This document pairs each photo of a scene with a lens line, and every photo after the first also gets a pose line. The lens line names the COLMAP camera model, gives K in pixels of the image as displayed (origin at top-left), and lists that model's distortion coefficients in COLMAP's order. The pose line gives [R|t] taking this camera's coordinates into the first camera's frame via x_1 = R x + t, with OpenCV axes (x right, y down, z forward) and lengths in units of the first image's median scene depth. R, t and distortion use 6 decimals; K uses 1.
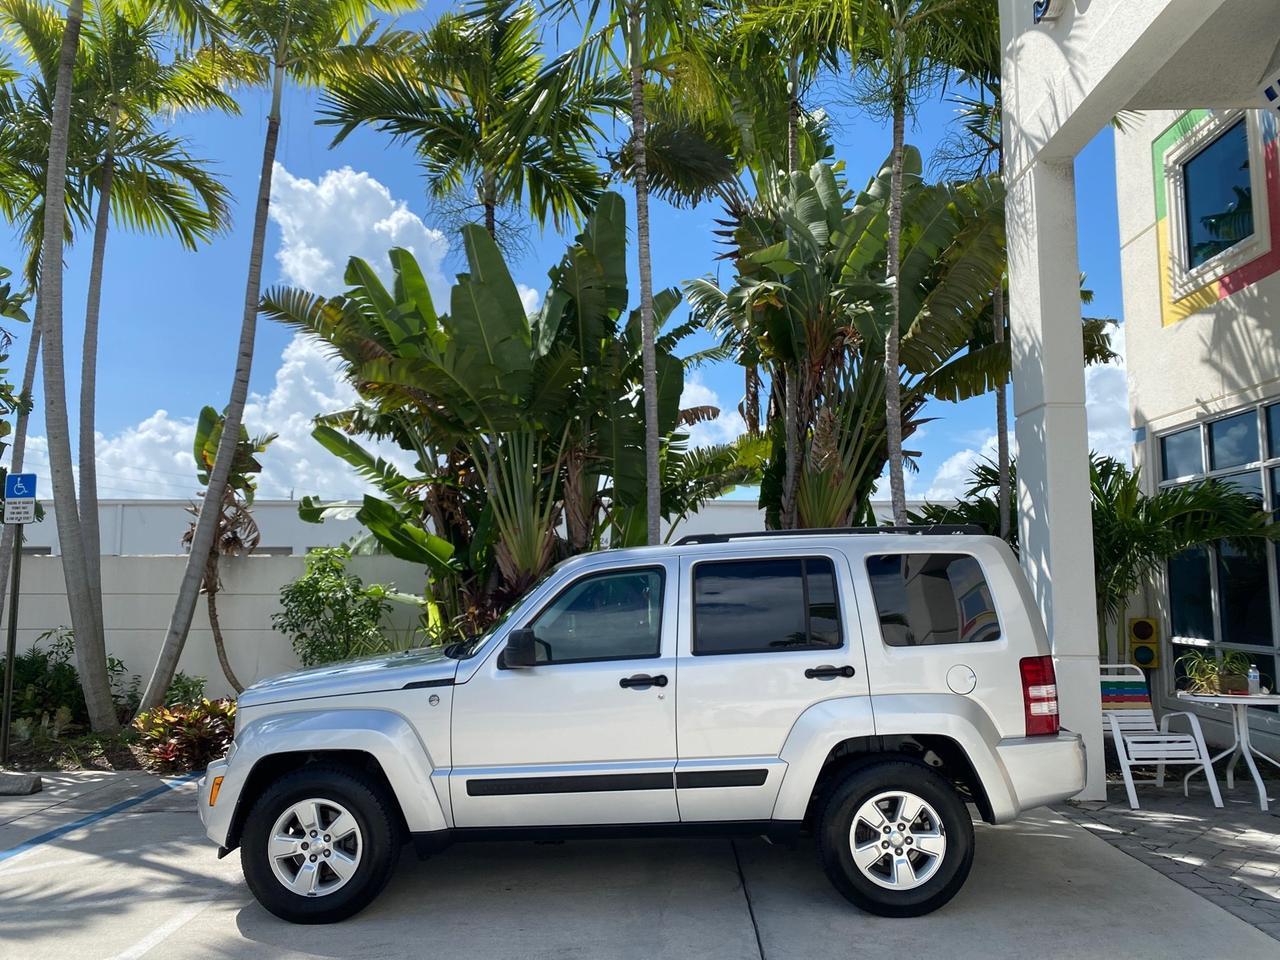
lens RADIAL K [[986.7, 0, 637.8], [0, 986.7, 475.3], [0, 0, 1]] dist [0.021057, -0.002631]
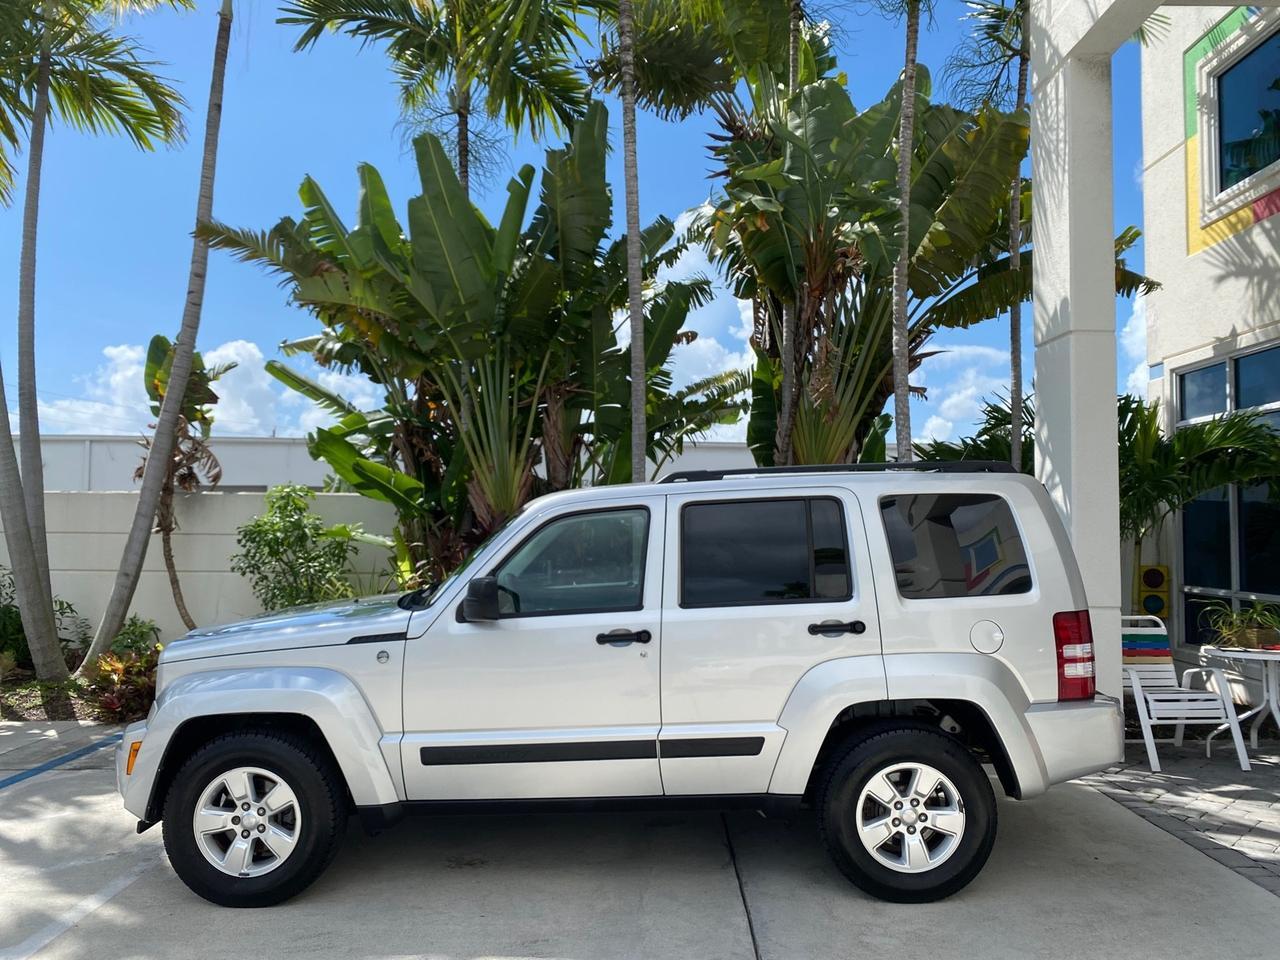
lens RADIAL K [[990.1, 0, 635.8], [0, 990.1, 474.8], [0, 0, 1]] dist [0.013038, -0.000544]
pose [[0.999900, 0.007975, 0.011646, 0.003225], [-0.008627, 0.998337, 0.057006, 0.009760], [-0.011172, -0.057101, 0.998306, 0.084842]]
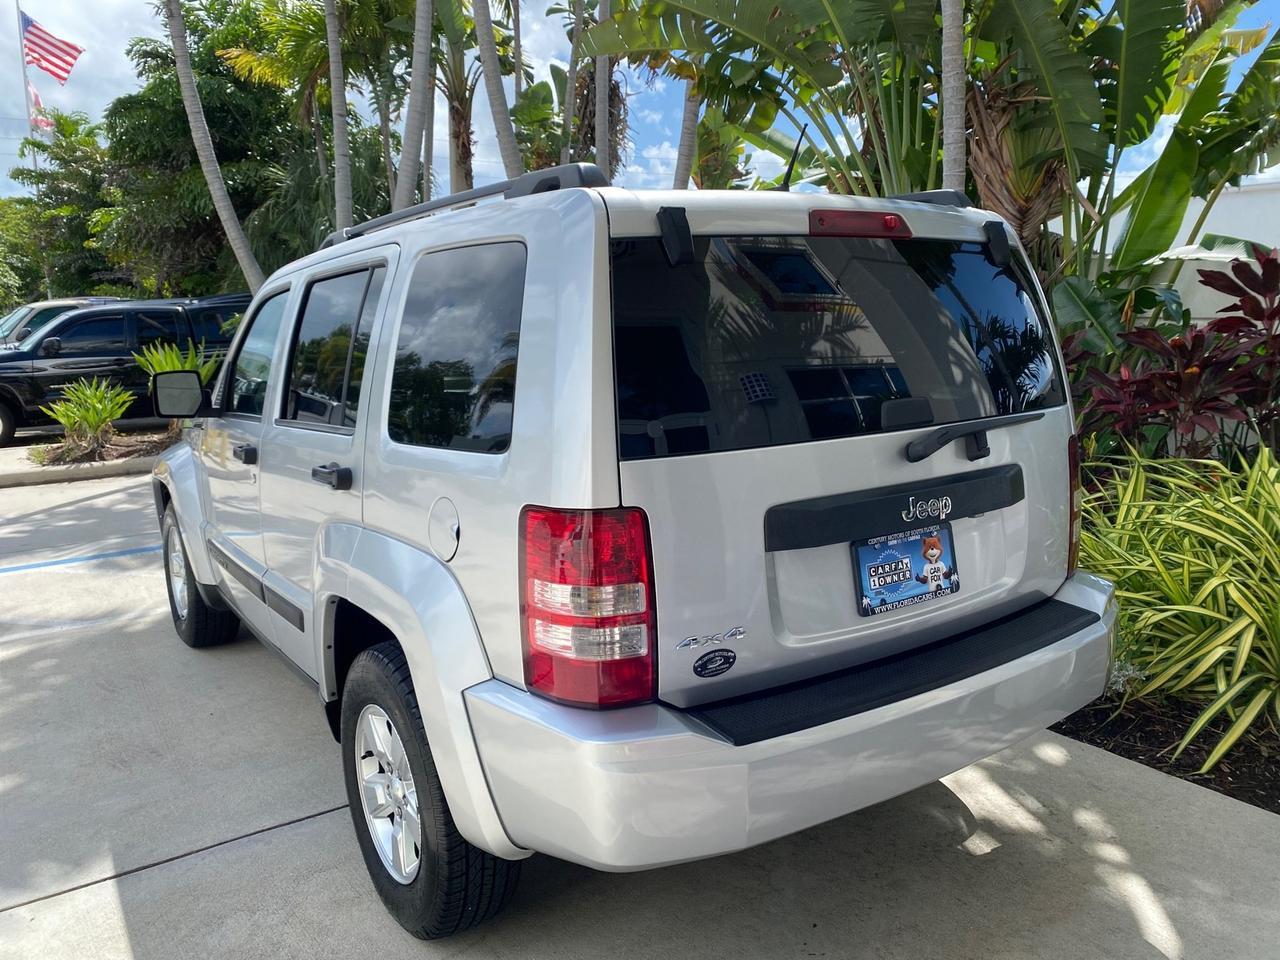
lens RADIAL K [[983.7, 0, 641.0], [0, 983.7, 473.6], [0, 0, 1]] dist [0.005852, 0.004751]
pose [[0.590879, 0.132662, -0.795778, 0.454840], [0.097844, 0.967322, 0.233910, 0.054756], [0.800805, -0.216075, 0.558590, 0.519309]]
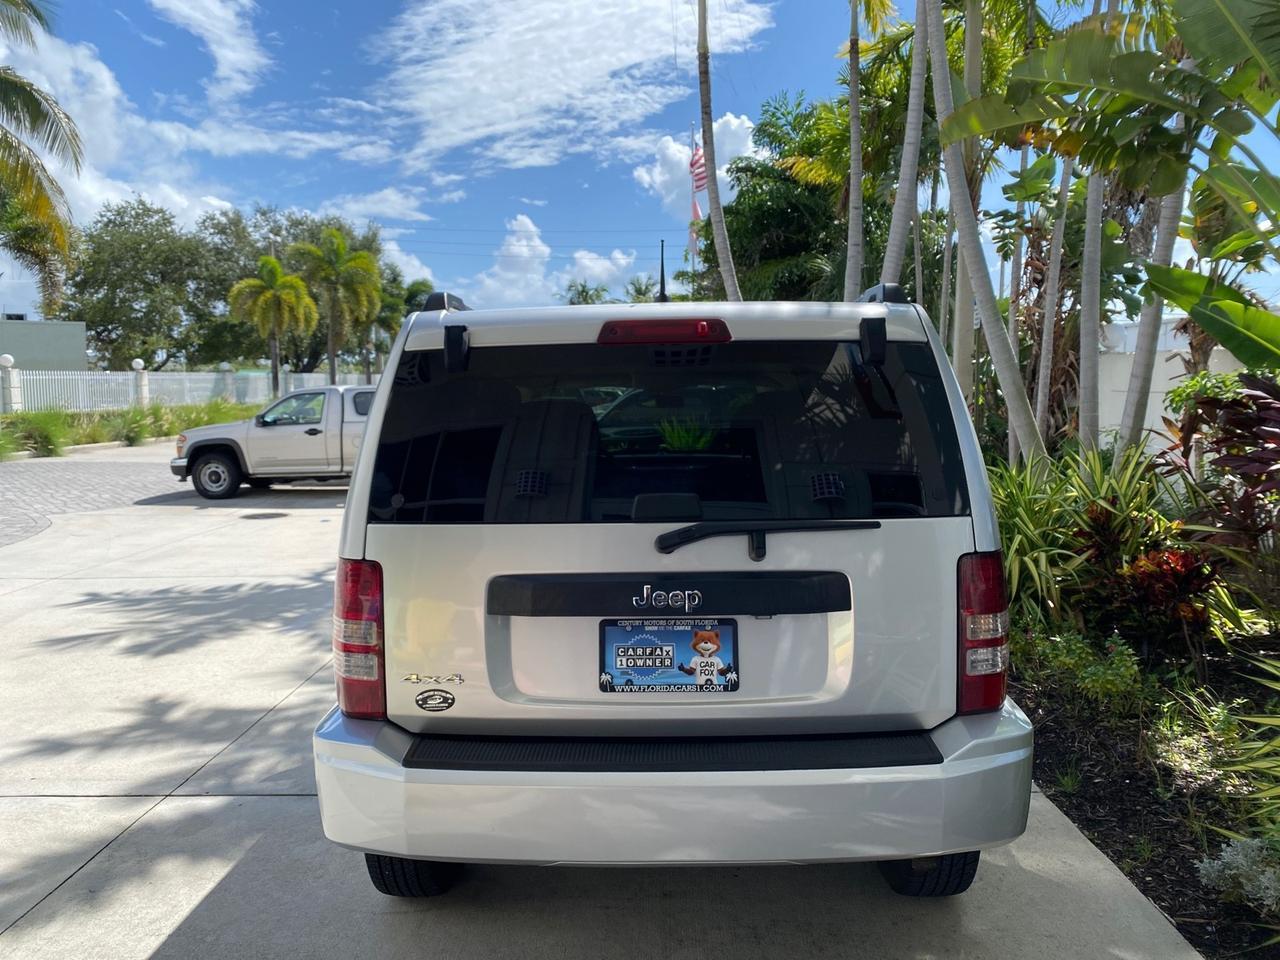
lens RADIAL K [[984.0, 0, 638.7], [0, 984.0, 475.7], [0, 0, 1]] dist [0.011548, -0.006856]
pose [[0.018634, 0.092800, -0.995510, 0.565454], [0.119139, 0.988383, 0.094366, 0.072674], [0.992703, -0.120362, 0.007361, 0.727637]]
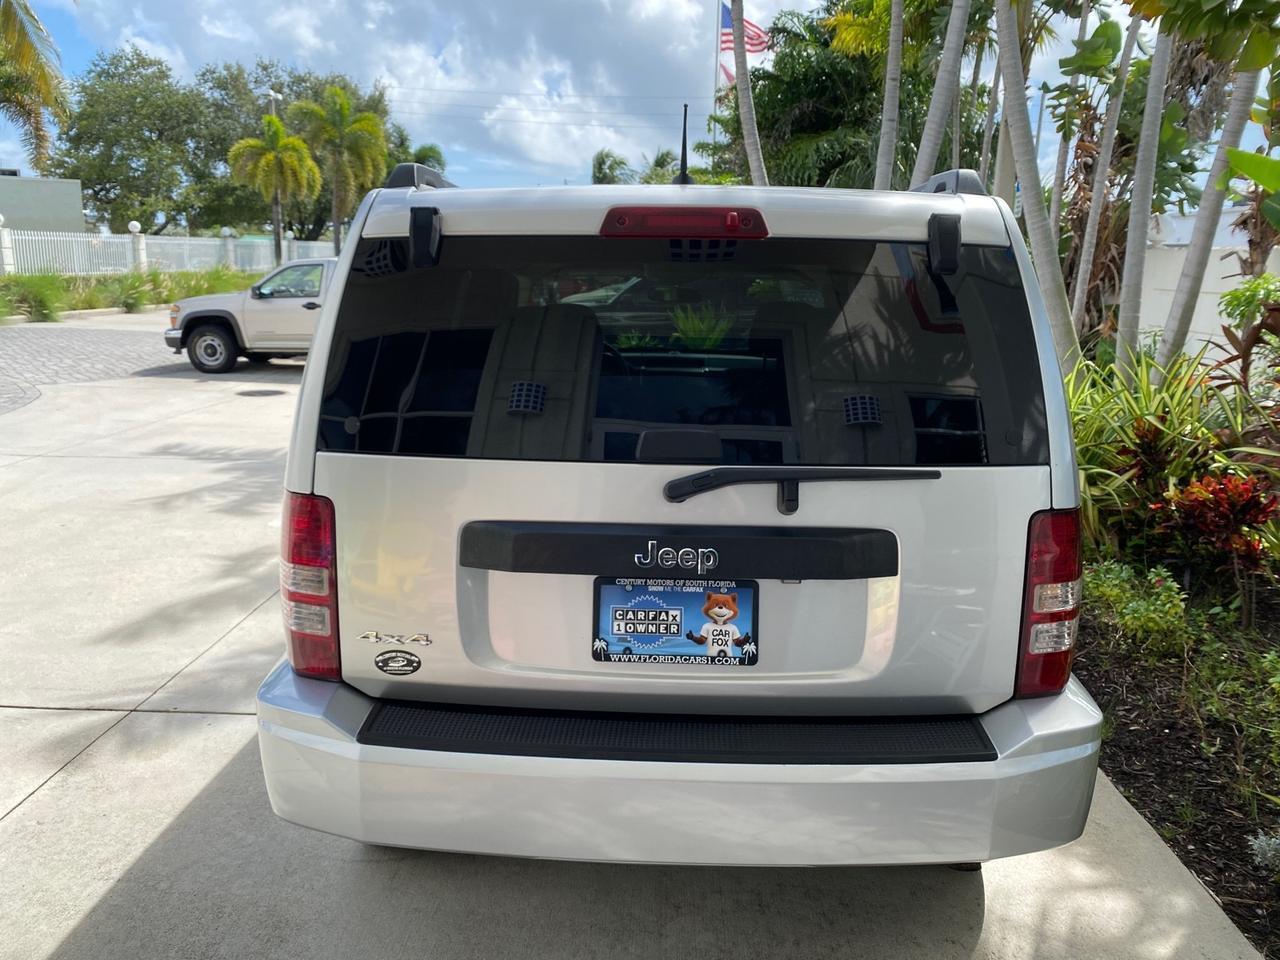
lens RADIAL K [[994.0, 0, 641.0], [0, 994.0, 479.2], [0, 0, 1]] dist [0.004228, 0.001406]
pose [[0.007014, 0.213613, -0.976893, 0.513599], [0.089797, 0.972836, 0.213370, 0.066210], [0.995935, -0.089219, -0.012358, 0.729871]]
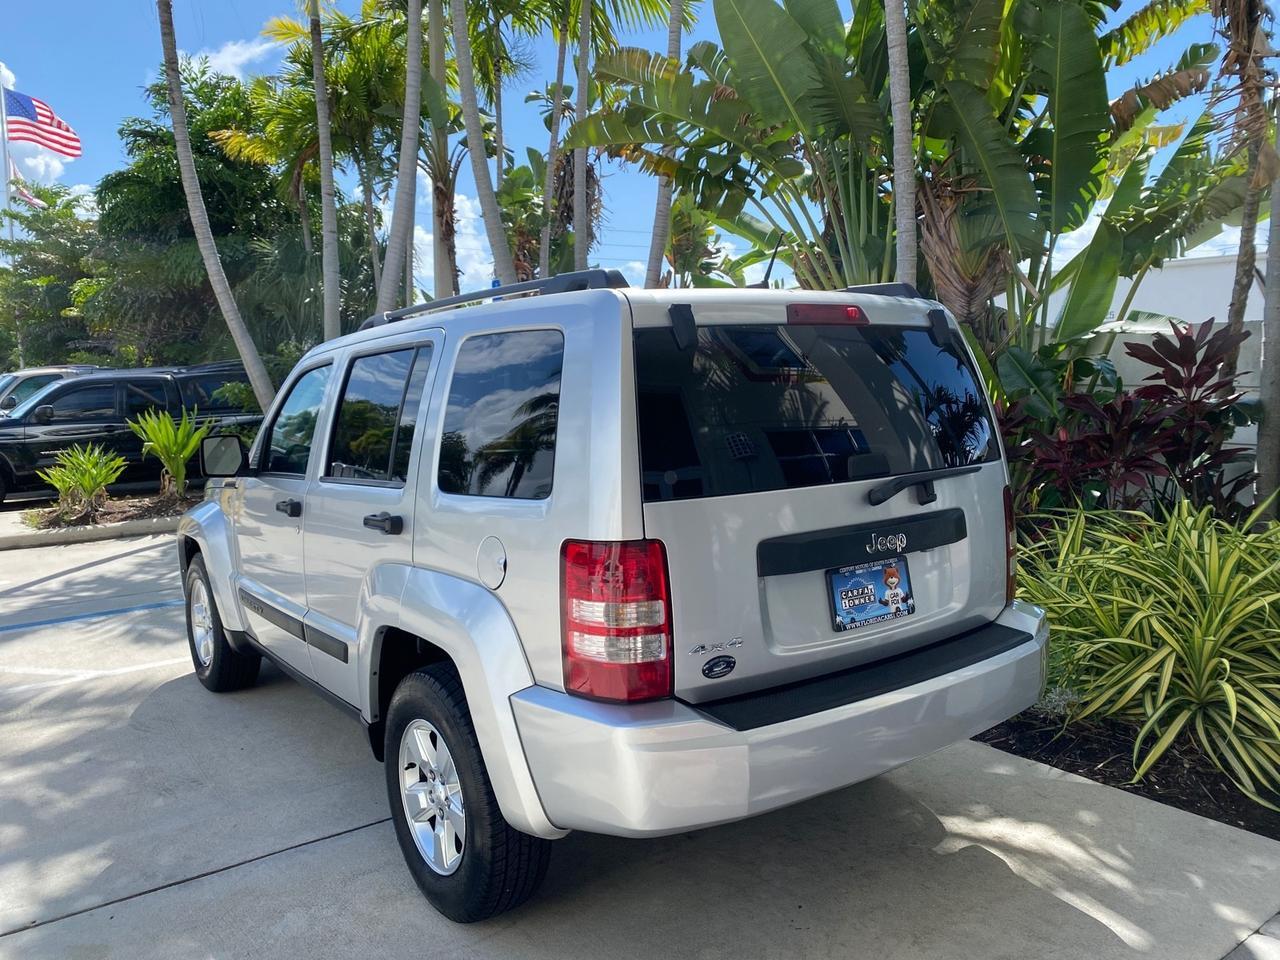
lens RADIAL K [[977.2, 0, 636.8], [0, 977.2, 474.6], [0, 0, 1]] dist [0.007518, 0.006122]
pose [[0.614135, 0.078315, -0.785305, 0.493891], [0.097503, 0.979912, 0.173973, 0.046363], [0.783155, -0.183412, 0.594162, 0.472222]]
